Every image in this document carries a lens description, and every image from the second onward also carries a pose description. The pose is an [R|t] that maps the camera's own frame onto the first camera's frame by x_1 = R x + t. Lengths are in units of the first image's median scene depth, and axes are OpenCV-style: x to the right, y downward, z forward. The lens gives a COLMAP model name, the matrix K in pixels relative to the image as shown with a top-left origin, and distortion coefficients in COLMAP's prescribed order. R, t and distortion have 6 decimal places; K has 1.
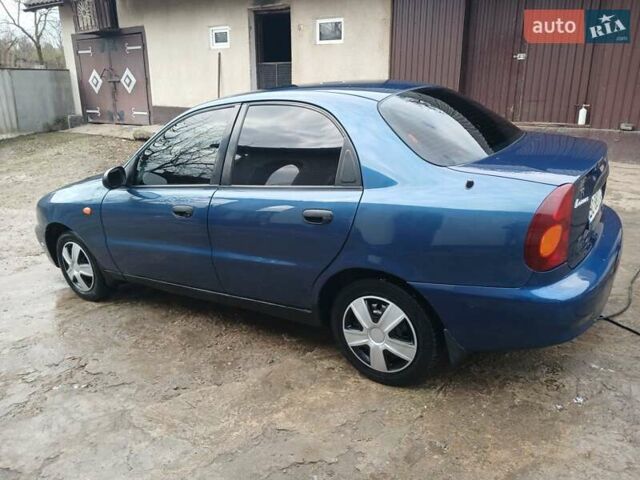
lens RADIAL K [[524.2, 0, 321.3], [0, 524.2, 239.7], [0, 0, 1]] dist [0.022785, -0.012844]
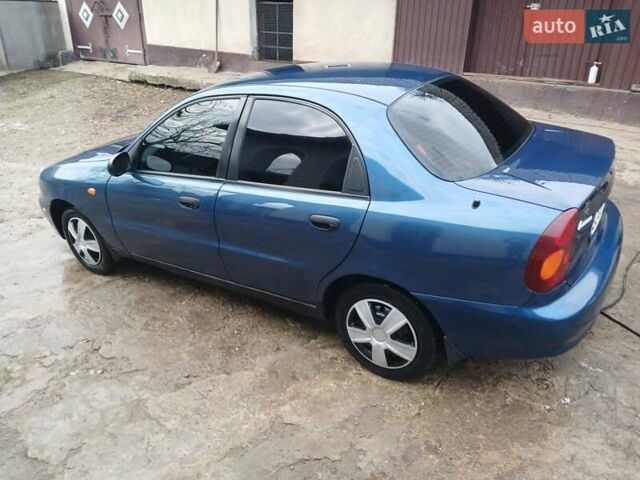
lens RADIAL K [[522.4, 0, 321.9], [0, 522.4, 243.3], [0, 0, 1]] dist [0.046587, -0.049360]
pose [[0.999870, 0.014378, 0.007361, -0.016384], [-0.015272, 0.989923, 0.140780, -0.127892], [-0.005262, -0.140874, 0.990014, -0.008773]]
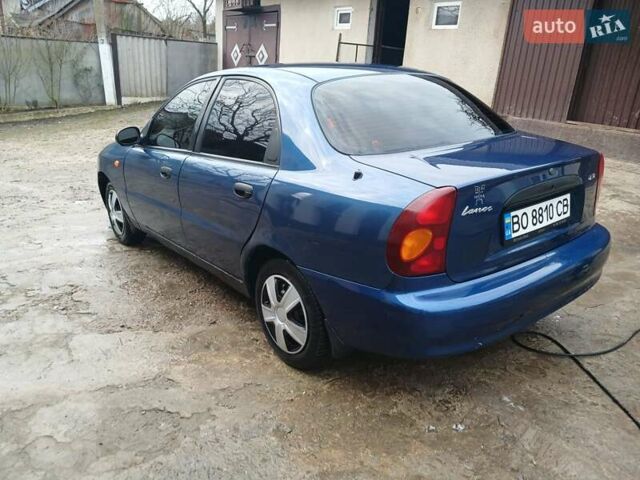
lens RADIAL K [[527.4, 0, 312.0], [0, 527.4, 238.7], [0, 0, 1]] dist [0.030115, -0.015912]
pose [[0.941305, 0.163319, -0.295419, 0.387032], [-0.156302, 0.986572, 0.047385, -0.017474], [0.299191, 0.001570, 0.954192, 0.039803]]
